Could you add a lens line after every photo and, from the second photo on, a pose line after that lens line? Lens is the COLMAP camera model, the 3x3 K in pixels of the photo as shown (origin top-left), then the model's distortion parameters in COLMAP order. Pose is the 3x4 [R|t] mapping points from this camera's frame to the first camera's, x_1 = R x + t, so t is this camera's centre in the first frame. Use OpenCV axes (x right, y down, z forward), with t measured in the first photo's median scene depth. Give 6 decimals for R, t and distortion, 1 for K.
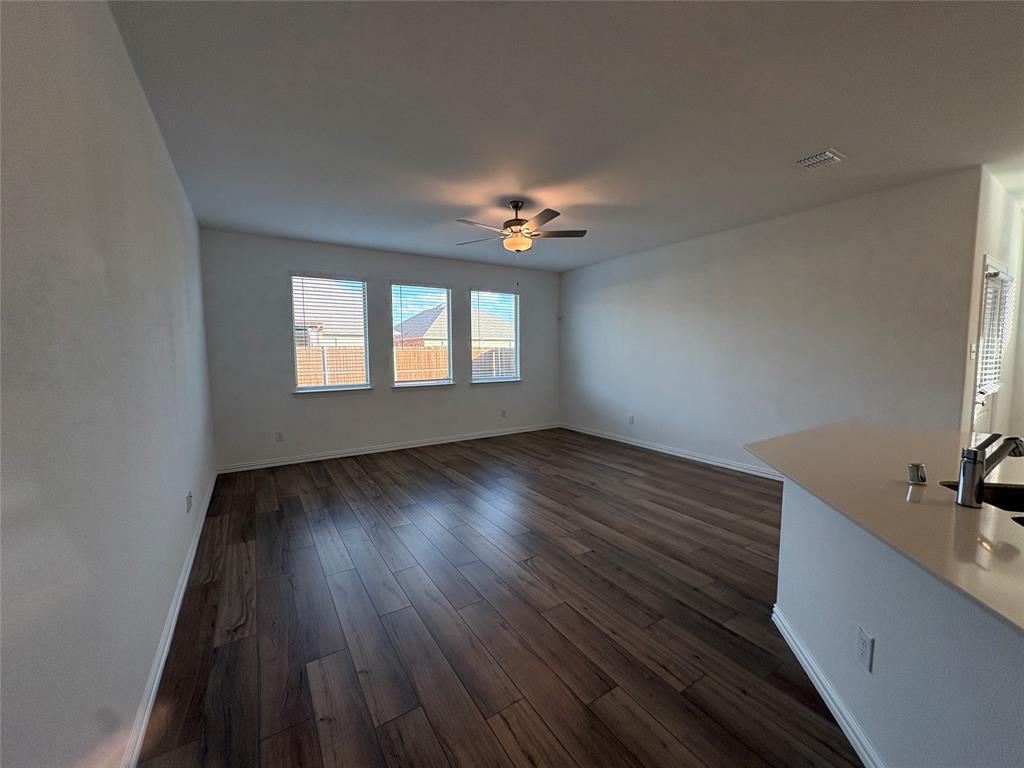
lens RADIAL K [[406.4, 0, 514.4], [0, 406.4, 384.3], [0, 0, 1]] dist [-0.000281, 0.000411]
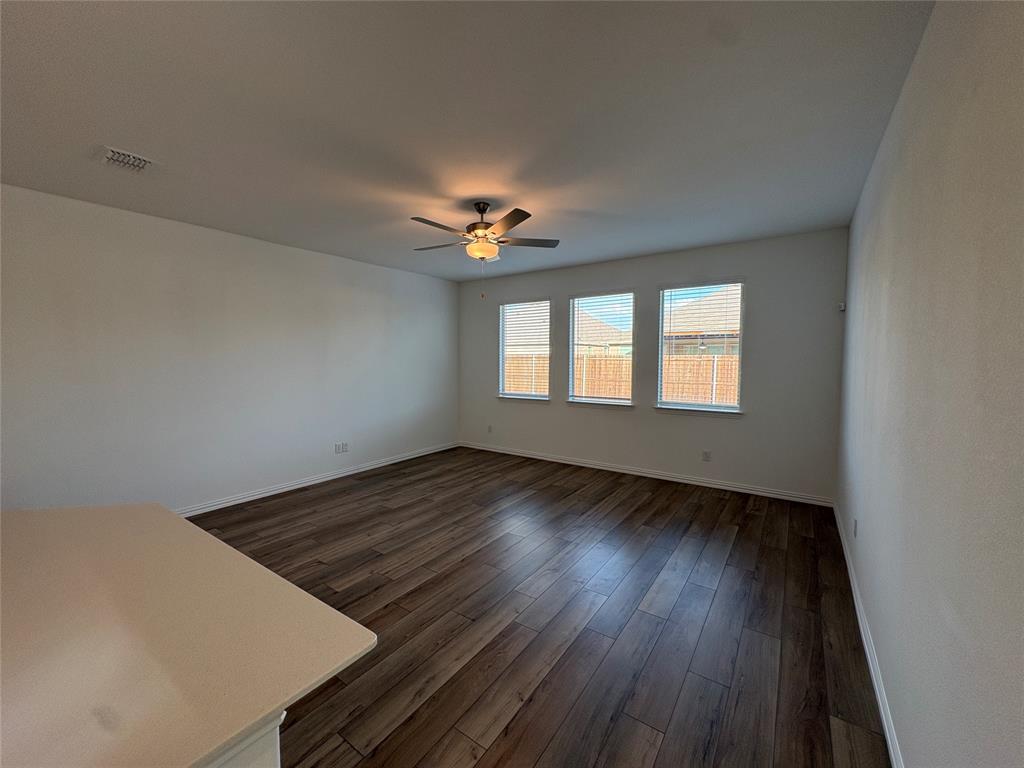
lens RADIAL K [[406.4, 0, 514.4], [0, 406.4, 384.3], [0, 0, 1]] dist [-0.000281, 0.000411]
pose [[0.377785, 0.064334, -0.923655, 0.670180], [-0.077343, 0.996289, 0.037759, -0.071844], [0.922657, 0.057173, 0.381359, 0.573354]]
